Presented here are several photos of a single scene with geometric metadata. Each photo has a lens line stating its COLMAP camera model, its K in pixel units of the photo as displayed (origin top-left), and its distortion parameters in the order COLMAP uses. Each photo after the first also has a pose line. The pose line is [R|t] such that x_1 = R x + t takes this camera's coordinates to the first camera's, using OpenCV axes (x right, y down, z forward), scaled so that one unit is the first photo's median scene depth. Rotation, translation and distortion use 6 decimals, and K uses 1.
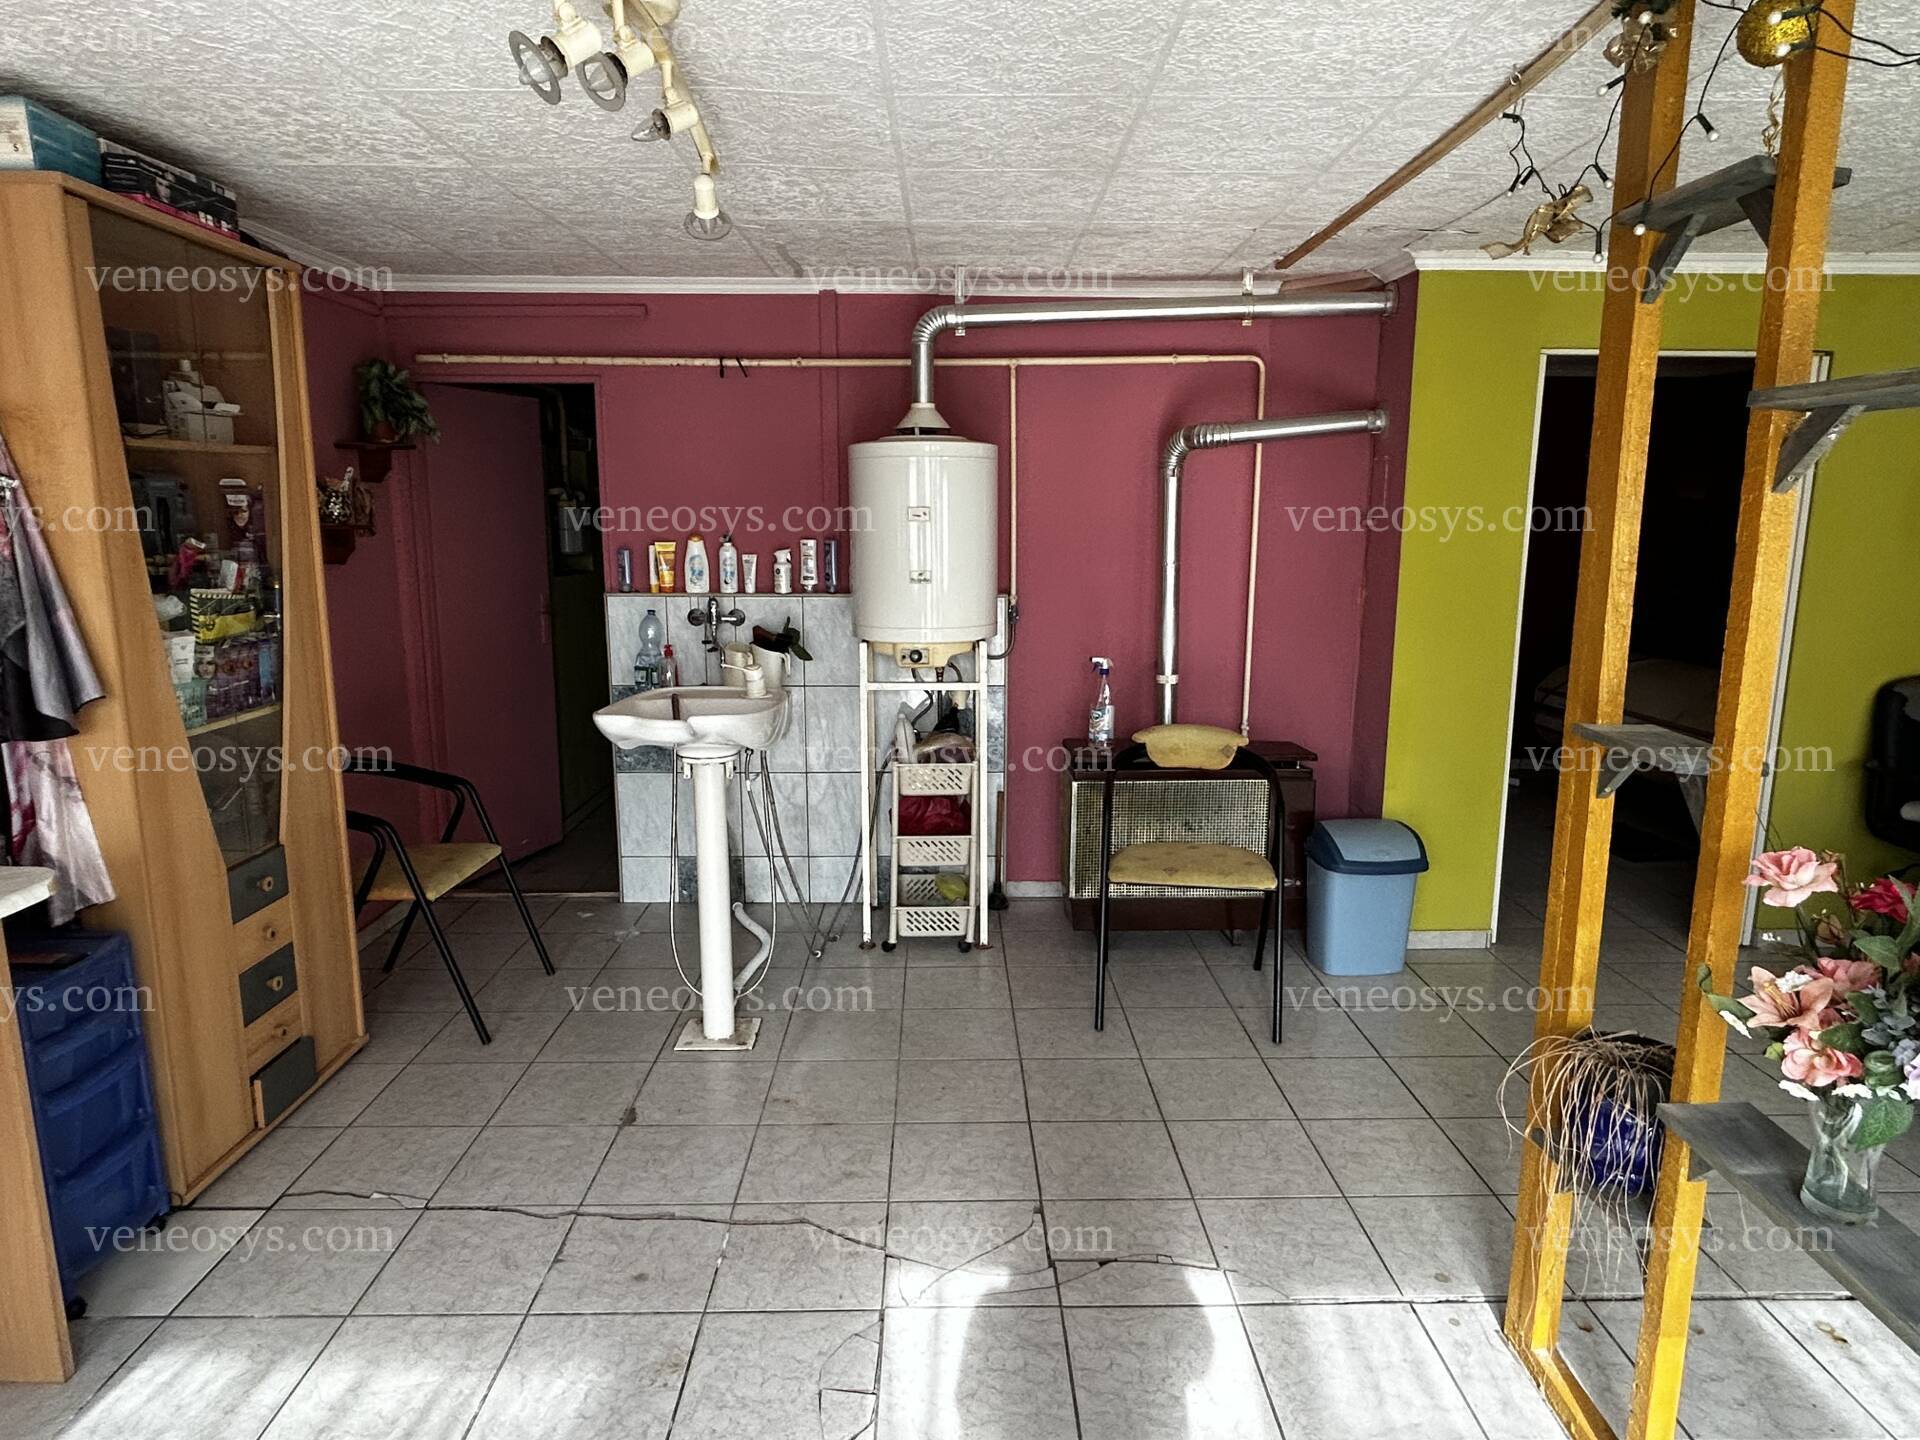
lens RADIAL K [[1156.9, 0, 964.3], [0, 1156.9, 729.7], [0, 0, 1]] dist [-0.010730, 0.007365]
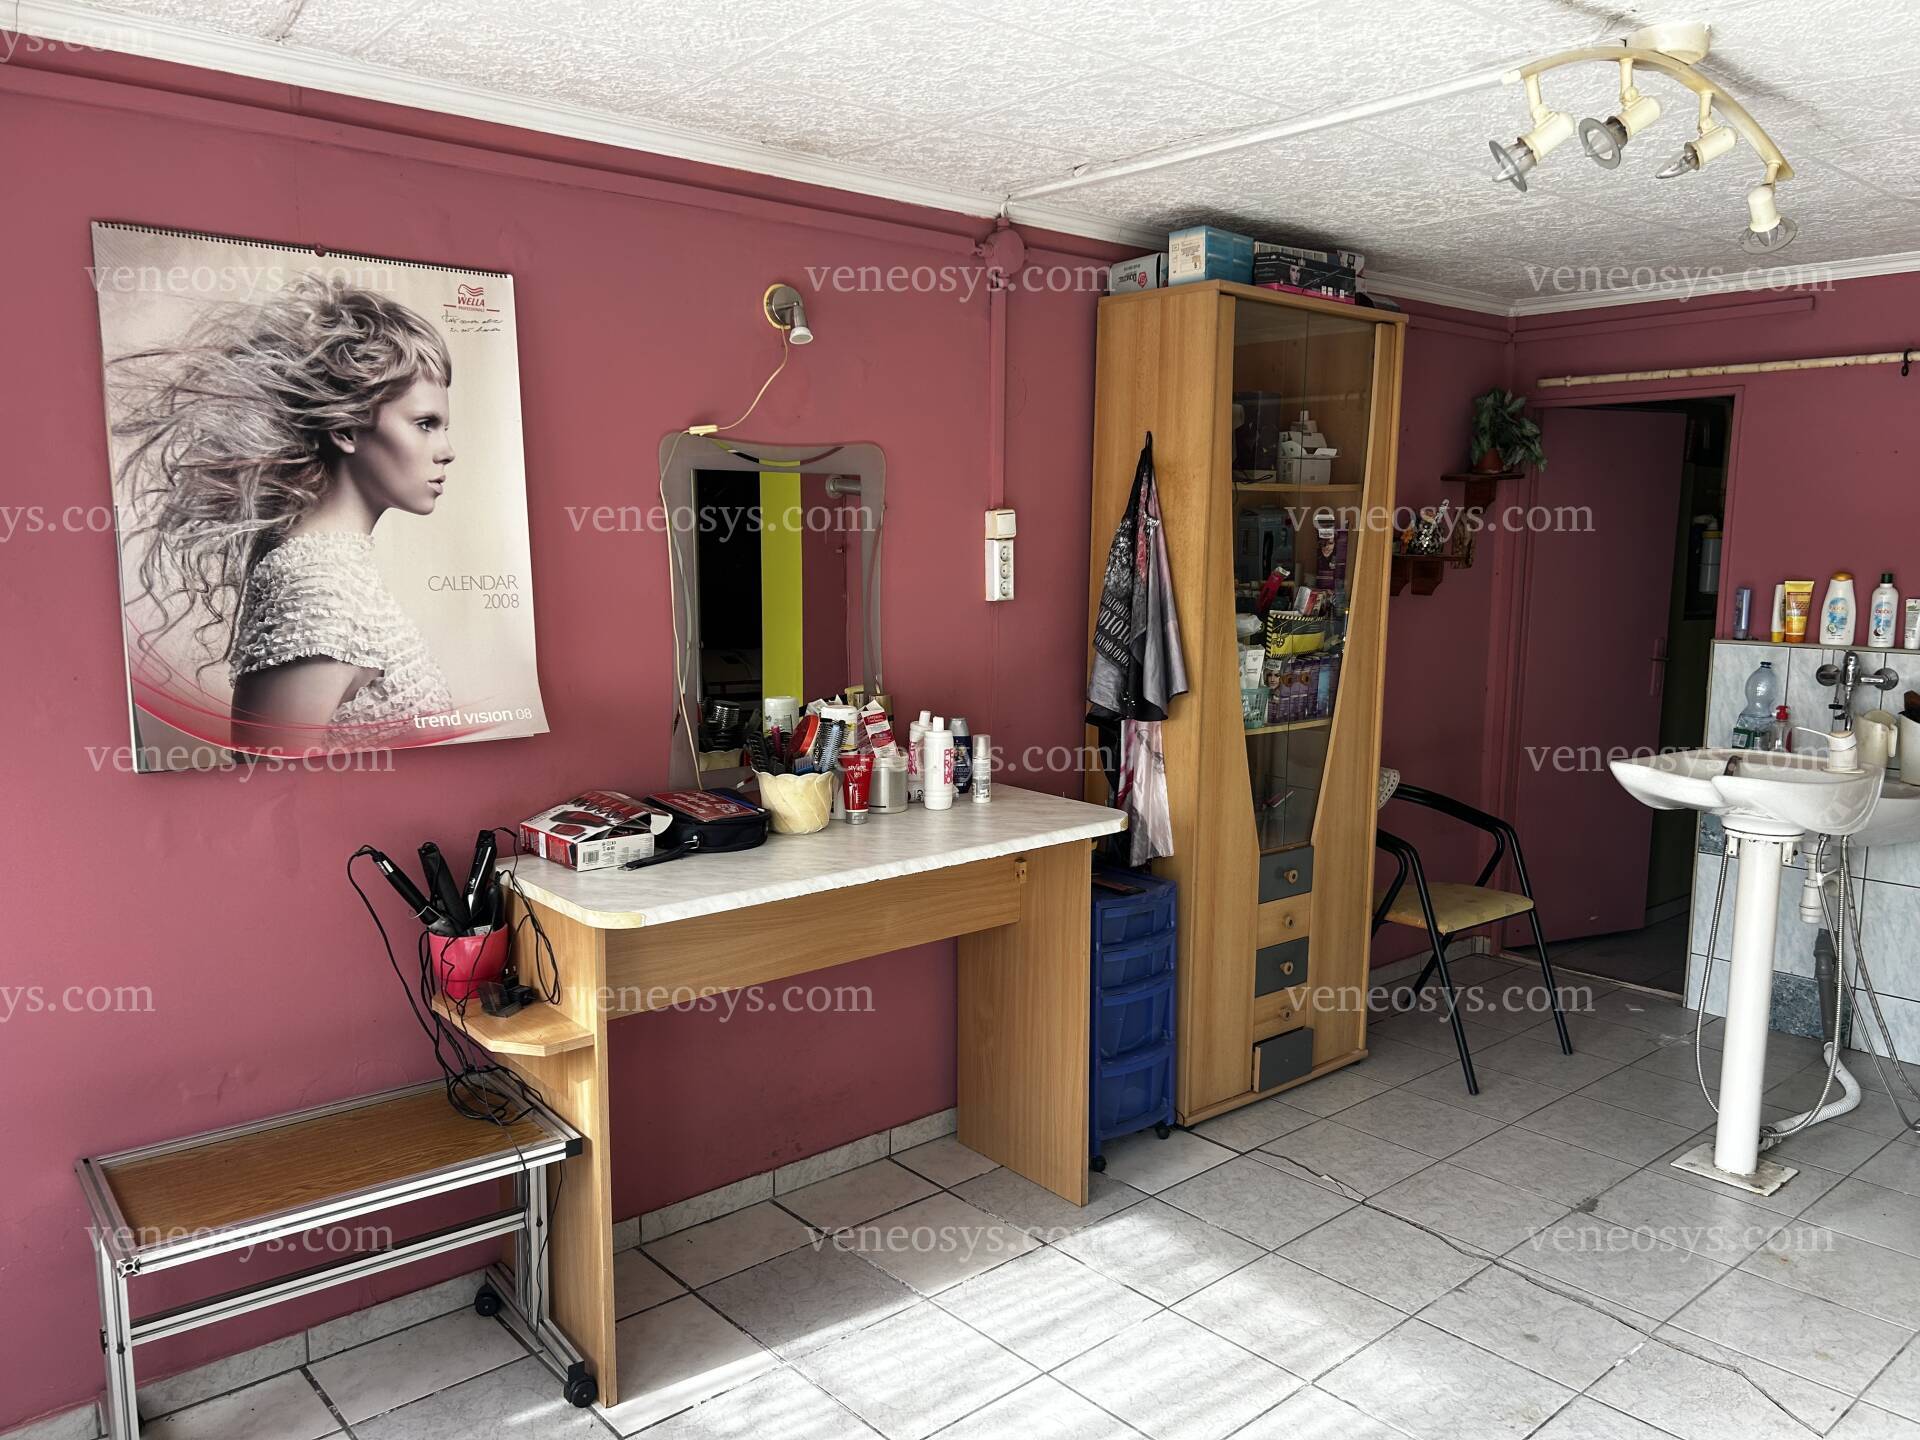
lens RADIAL K [[1433.9, 0, 957.6], [0, 1433.9, 743.4], [0, 0, 1]] dist [0.027750, -0.018467]
pose [[0.643079, 0.109137, -0.757983, 0.232119], [-0.144802, 0.989267, 0.019587, 0.027524], [0.751985, 0.097161, 0.651980, -0.163072]]
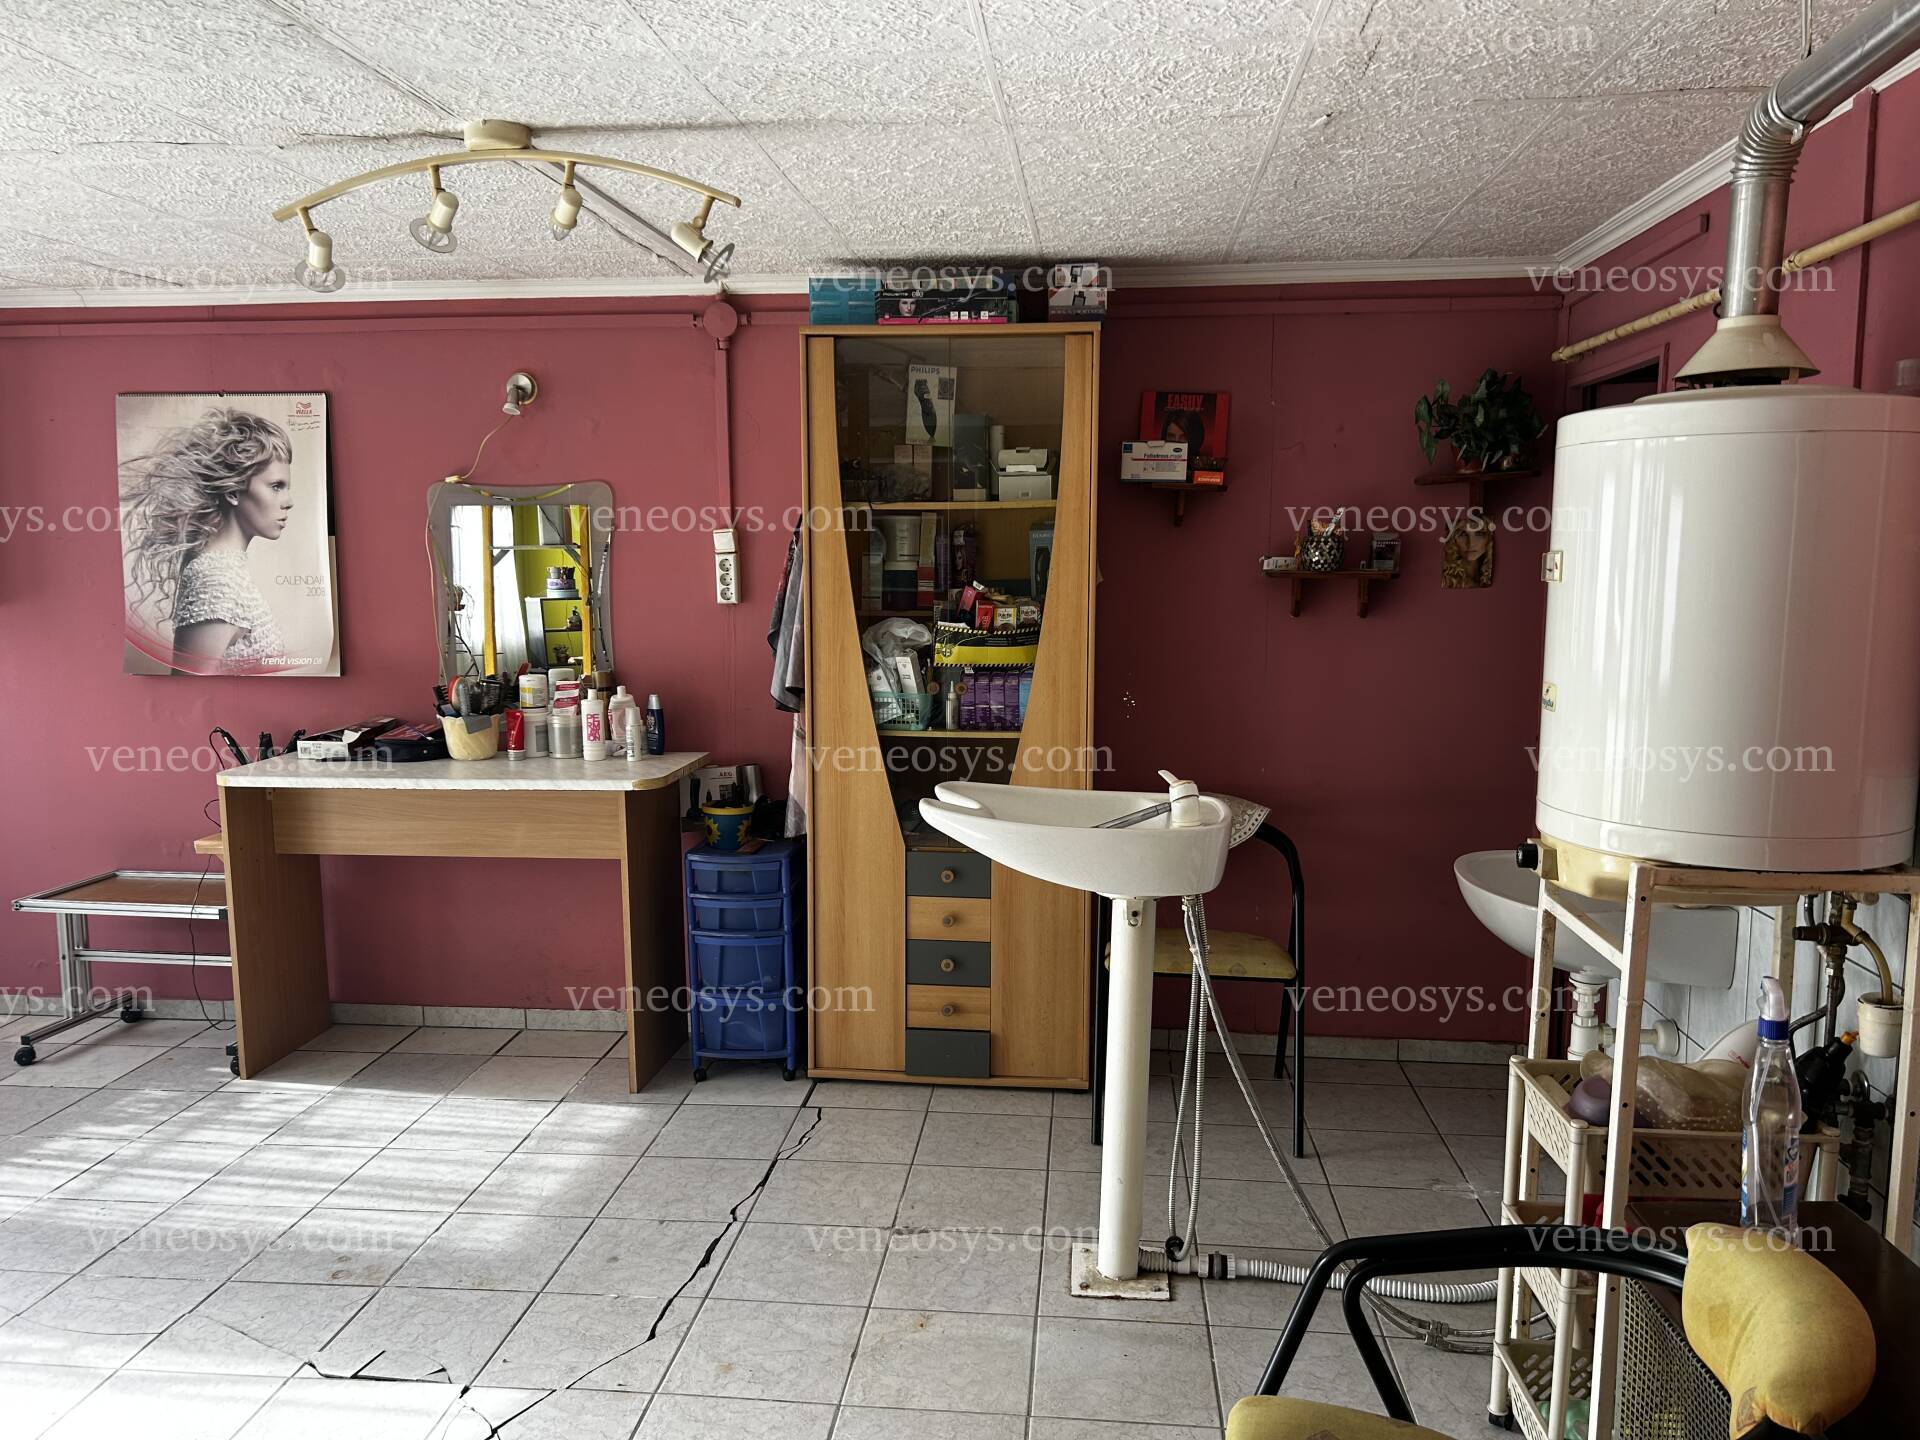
lens RADIAL K [[1433.9, 0, 963.4], [0, 1433.9, 736.8], [0, 0, 1]] dist [0.027750, -0.018467]
pose [[-0.112621, 0.124292, -0.985834, 0.824664], [-0.185911, 0.971989, 0.143784, -0.221671], [0.976091, 0.199471, -0.086359, 1.158922]]
